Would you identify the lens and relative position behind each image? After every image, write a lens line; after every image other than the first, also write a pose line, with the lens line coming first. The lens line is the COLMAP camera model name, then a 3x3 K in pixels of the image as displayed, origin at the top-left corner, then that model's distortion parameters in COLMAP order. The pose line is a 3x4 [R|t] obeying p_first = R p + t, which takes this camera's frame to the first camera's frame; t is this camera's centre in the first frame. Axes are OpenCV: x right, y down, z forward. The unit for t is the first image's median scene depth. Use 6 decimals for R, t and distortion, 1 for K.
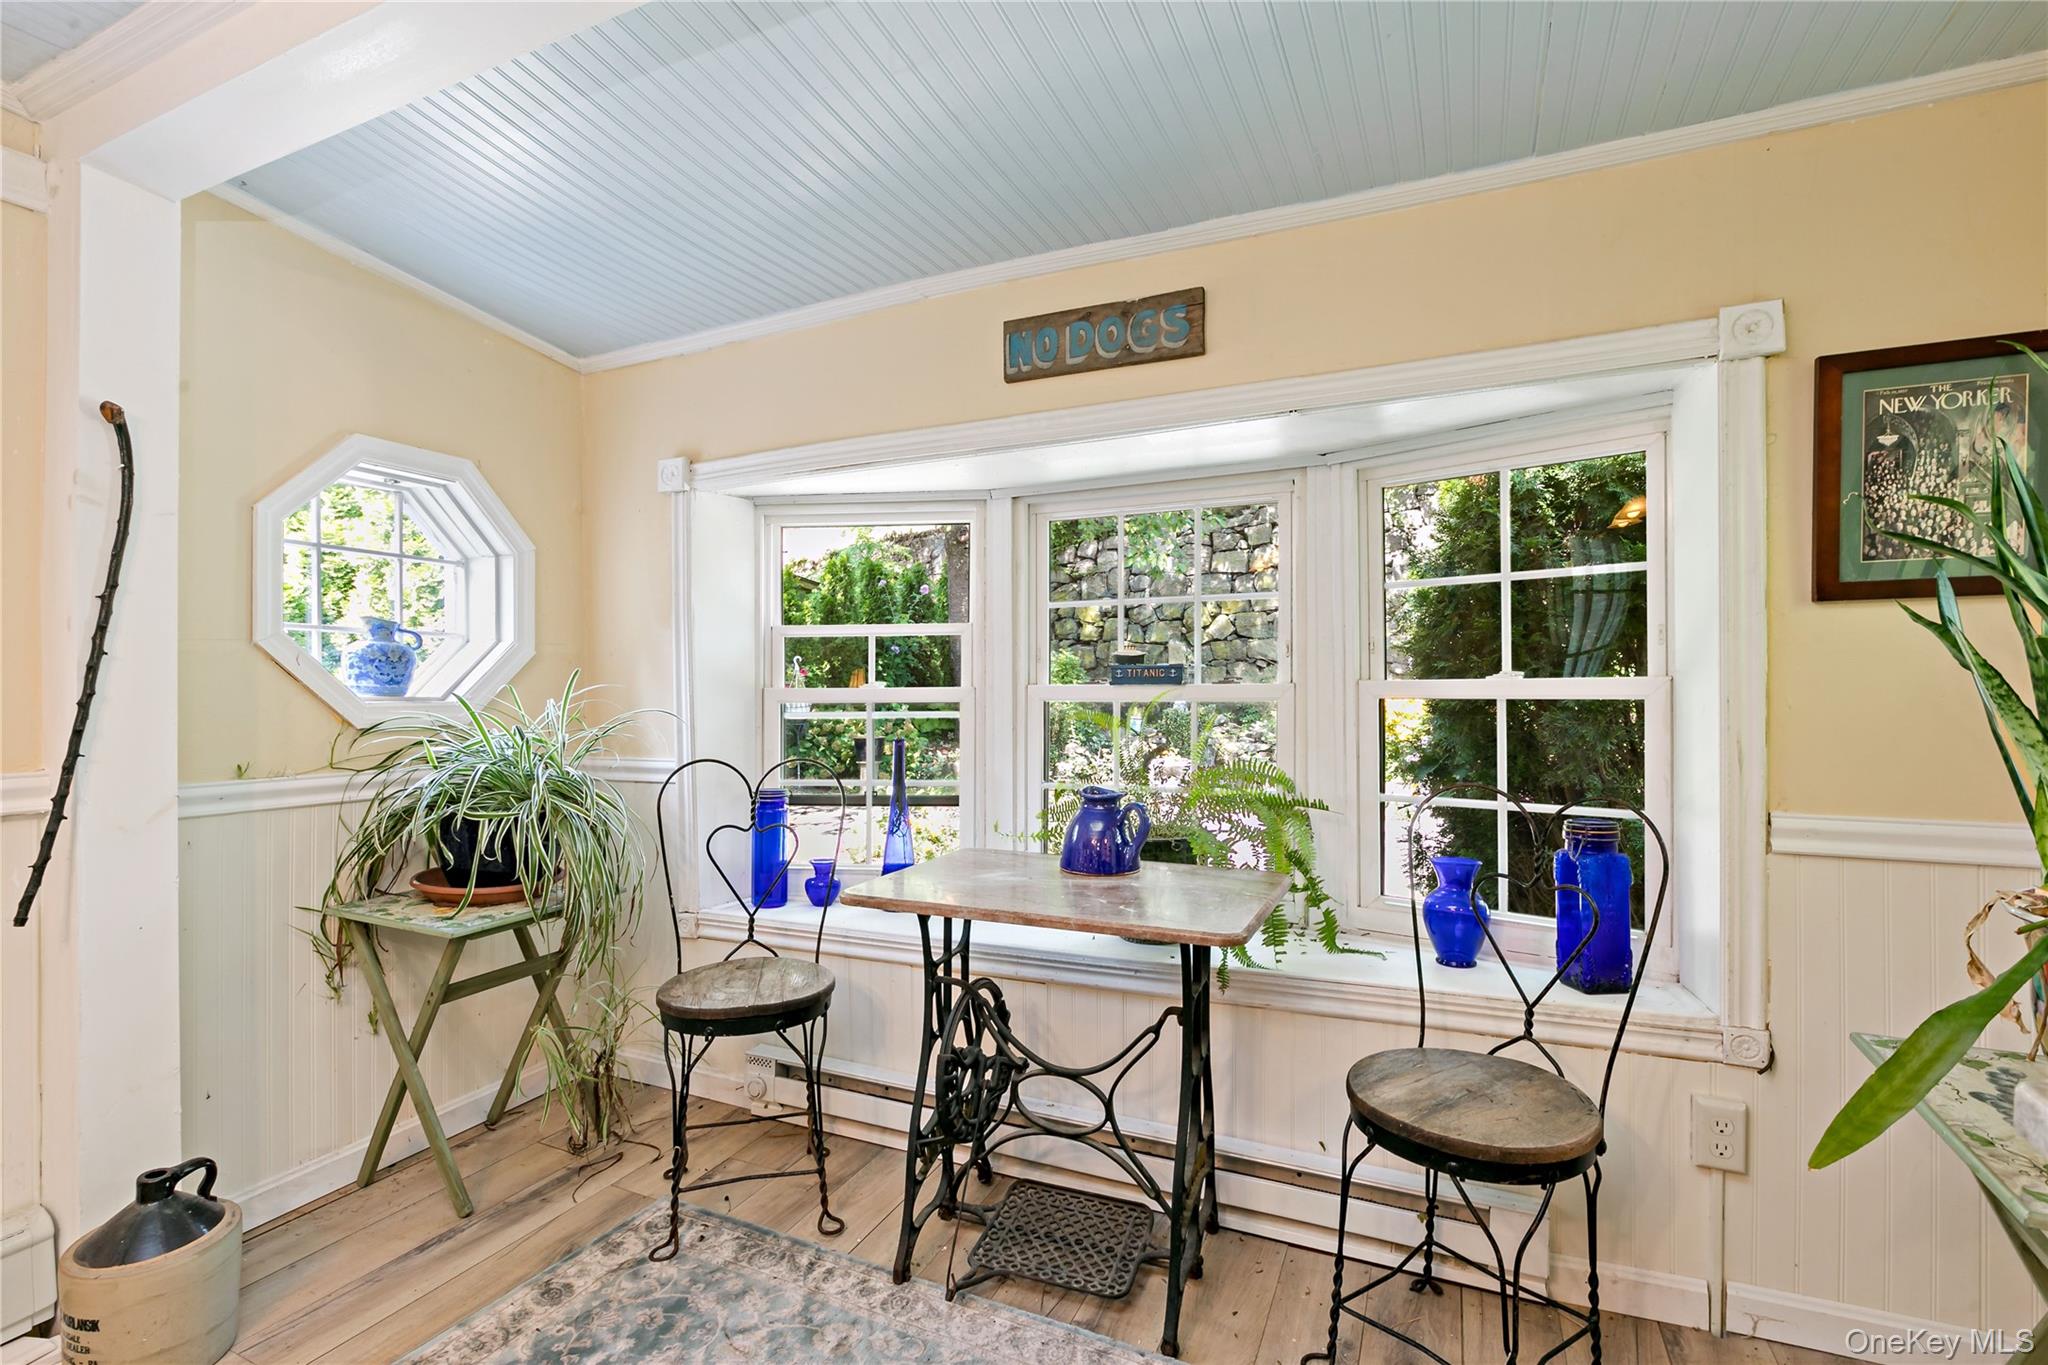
lens RADIAL K [[981.6, 0, 1019.4], [0, 981.6, 676.0], [0, 0, 1]] dist [-0.002944, -0.000488]
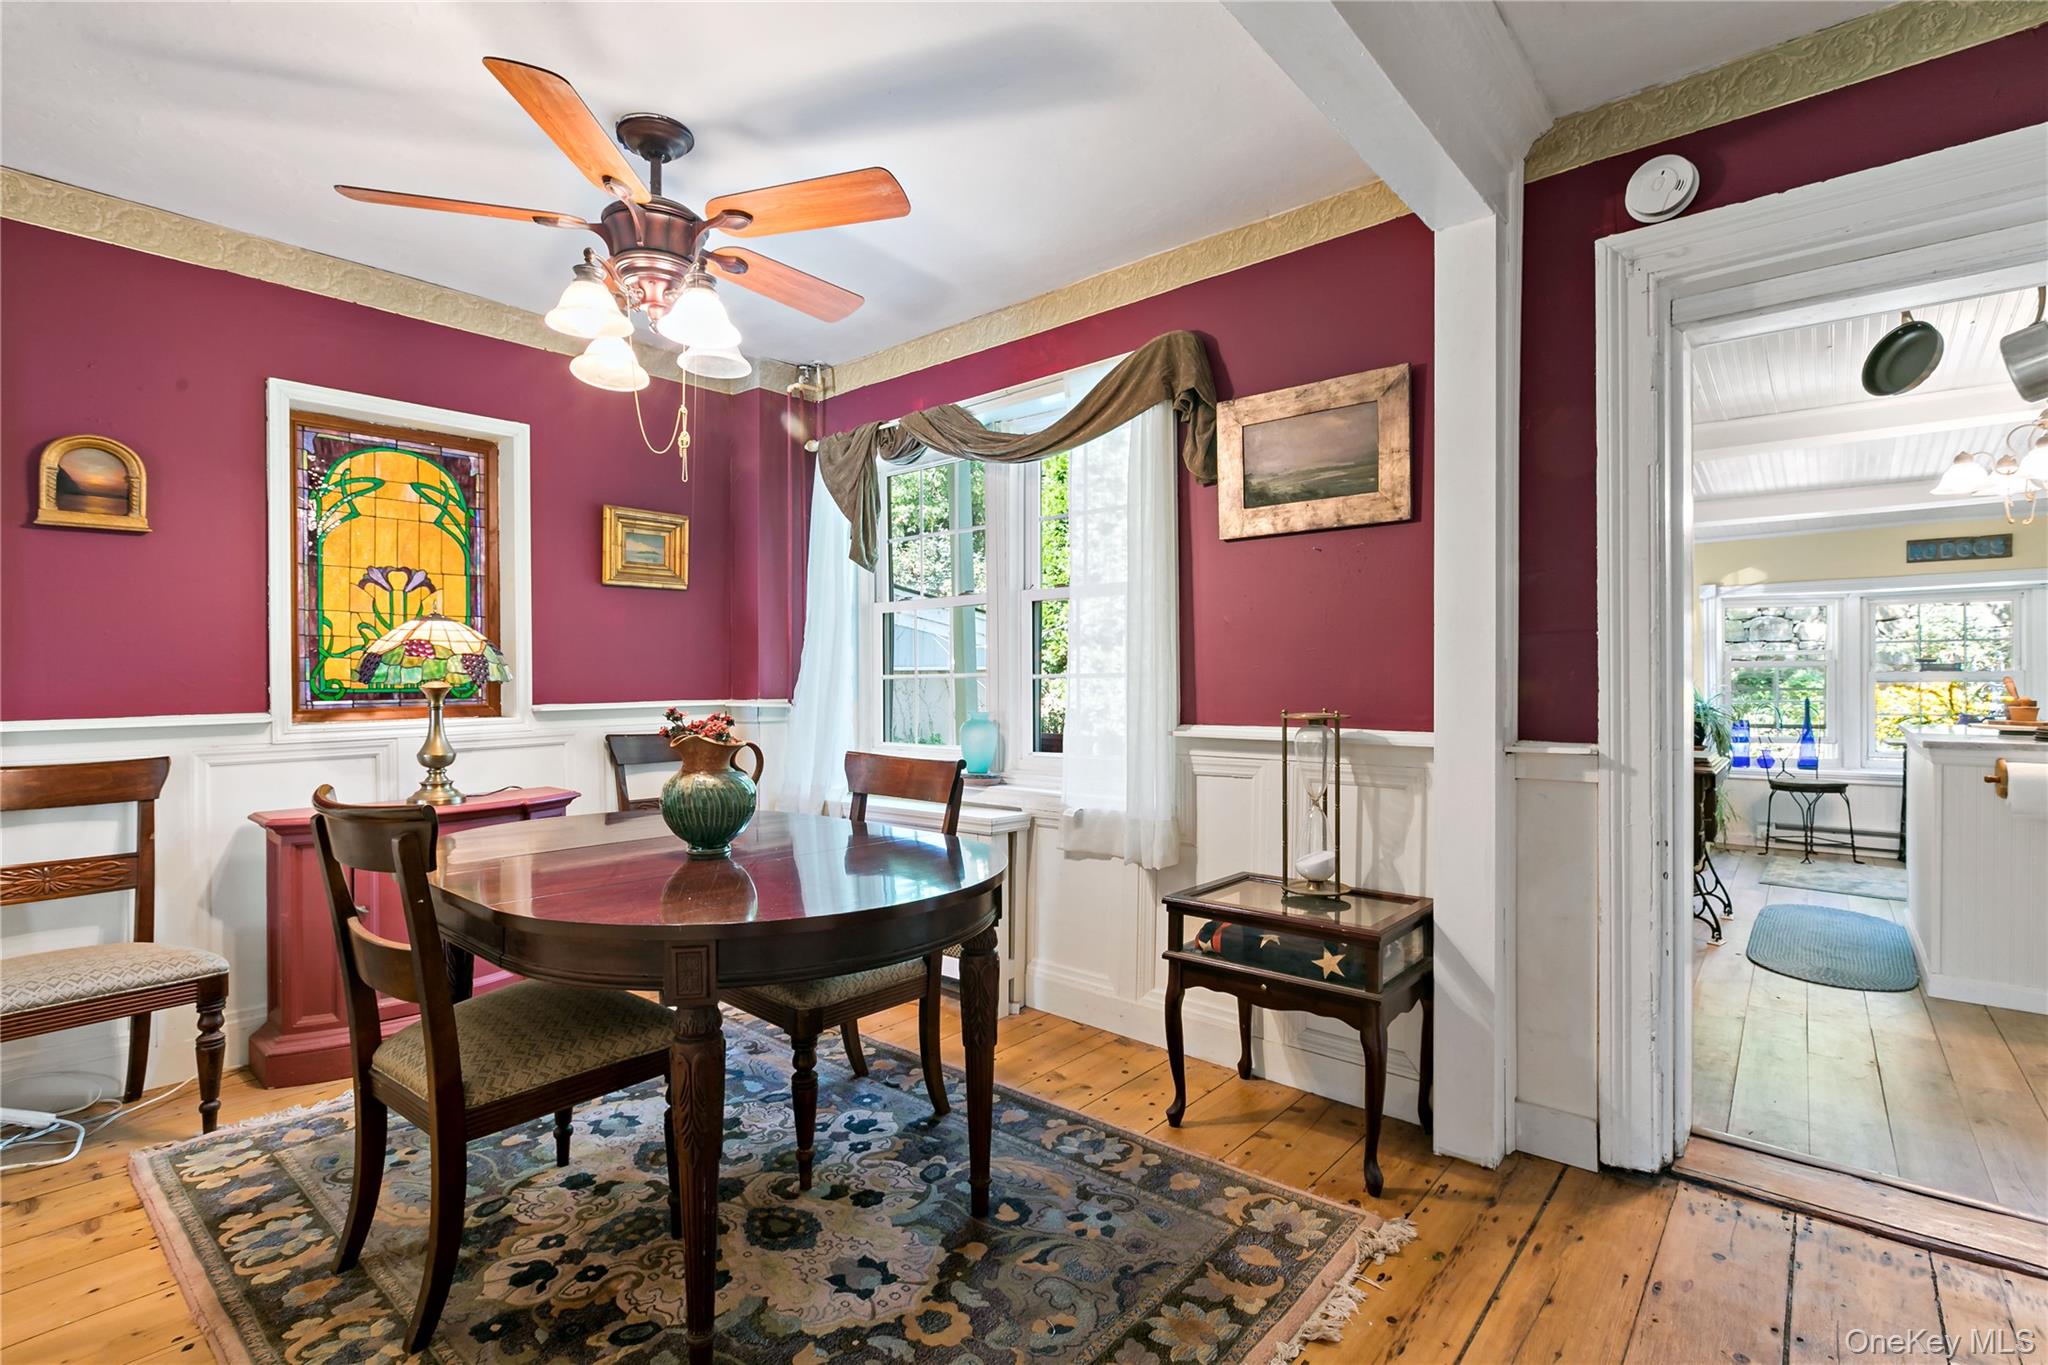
lens RADIAL K [[981.6, 0, 1019.4], [0, 981.6, 676.0], [0, 0, 1]] dist [-0.002944, -0.000488]
pose [[0.967135, -0.006467, -0.254180, -1.815233], [0.007255, 0.999971, 0.002160, -0.013536], [0.254158, -0.003933, 0.967155, -2.385746]]
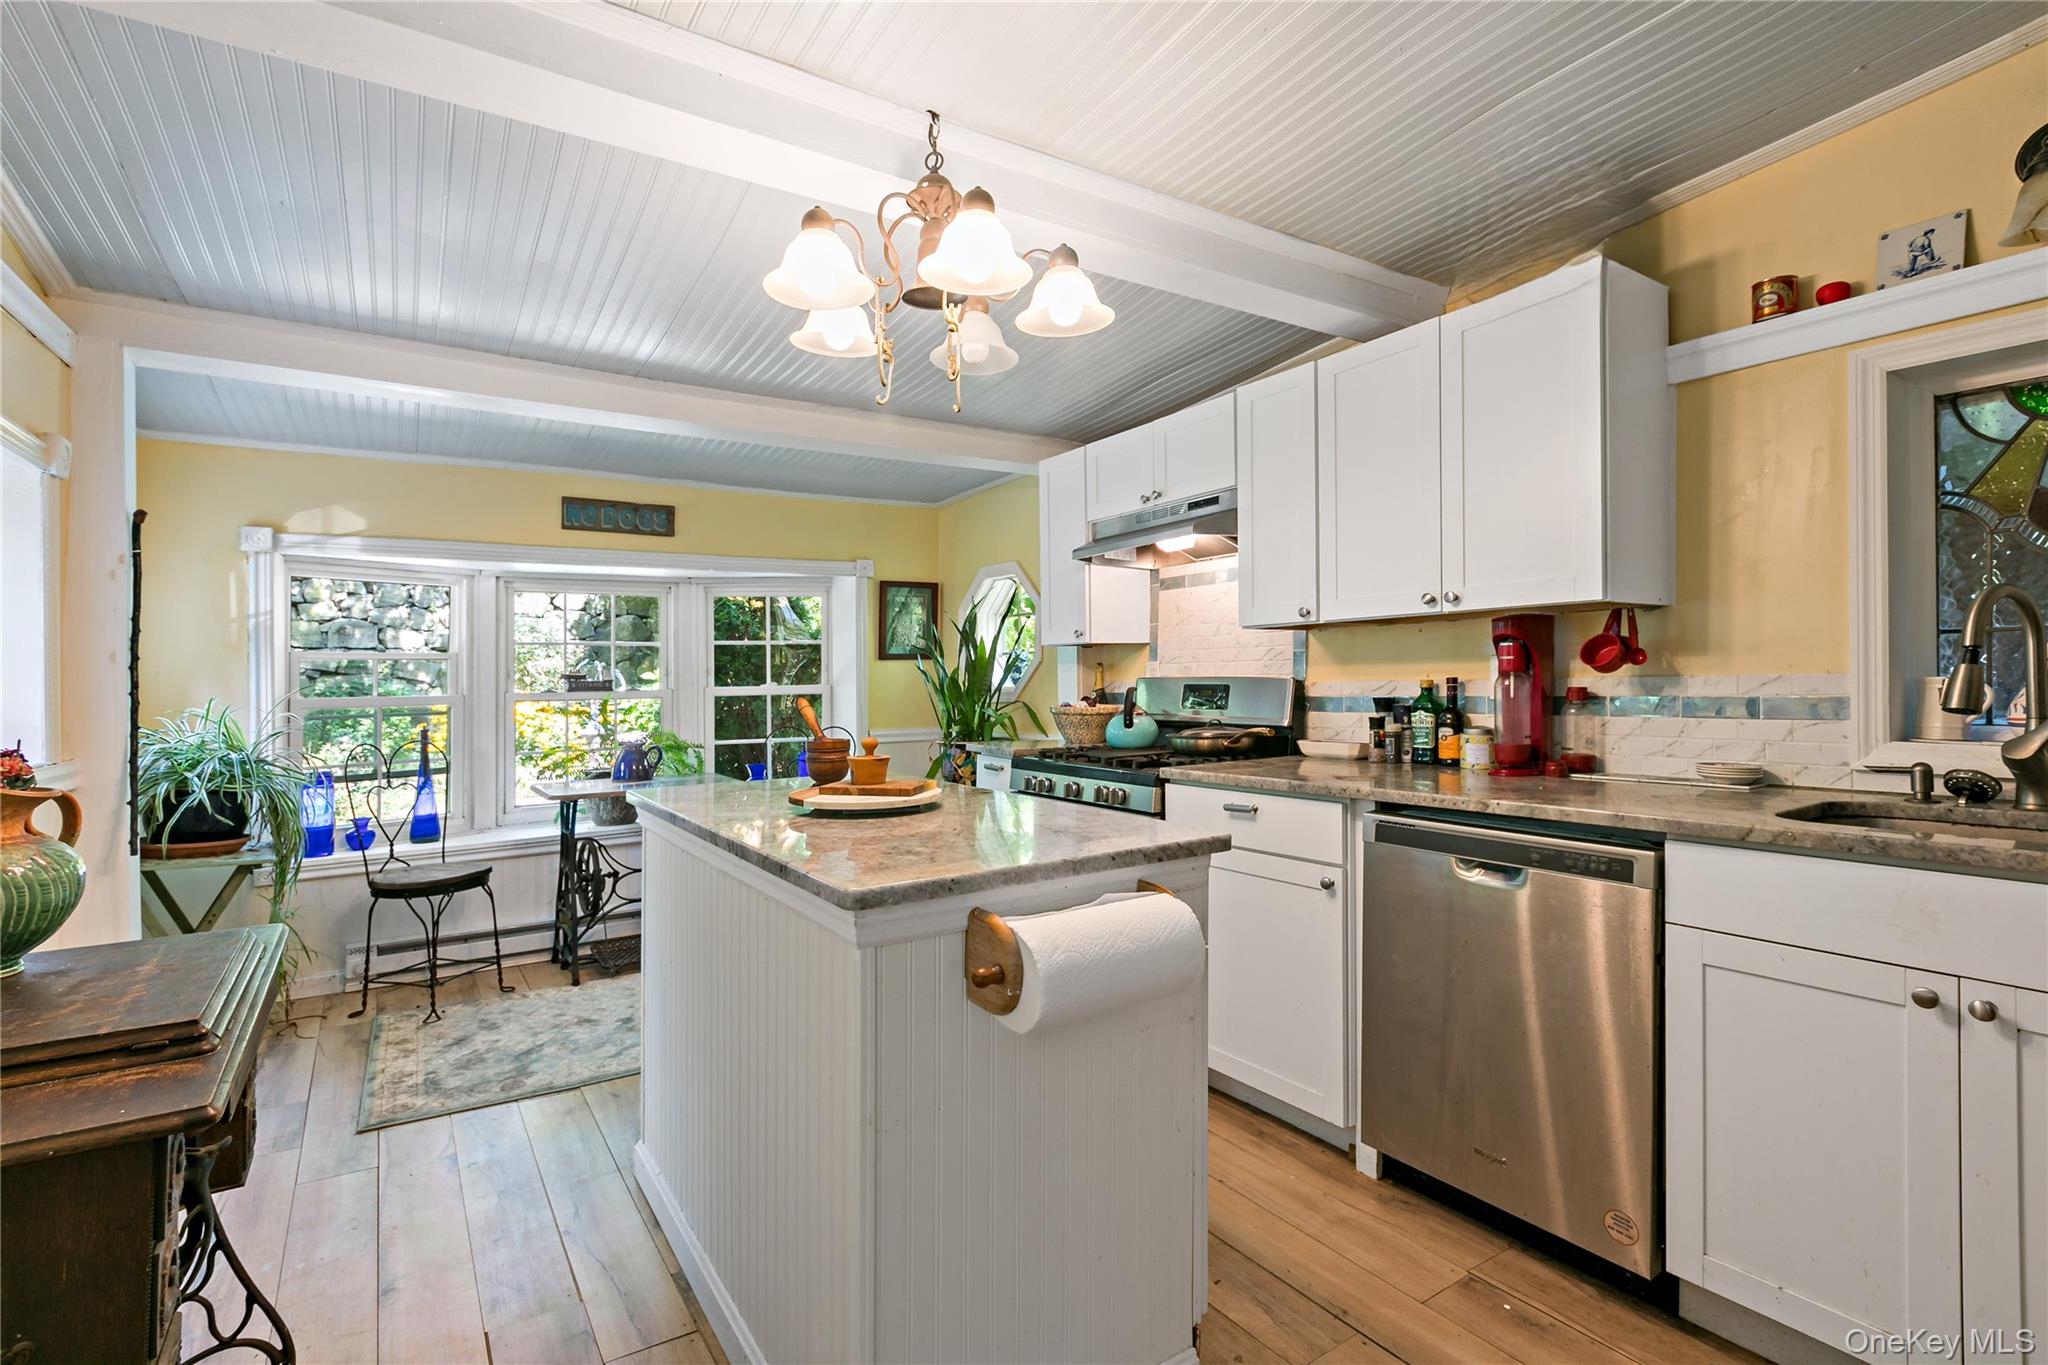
lens RADIAL K [[947.2, 0, 1023.5], [0, 947.2, 670.5], [0, 0, 1]] dist [0.001003, -0.000113]
pose [[0.524206, 0.001025, 0.851591, -1.164259], [0.006752, 0.999963, -0.005360, -0.016203], [-0.851565, 0.008560, 0.524180, -0.733866]]
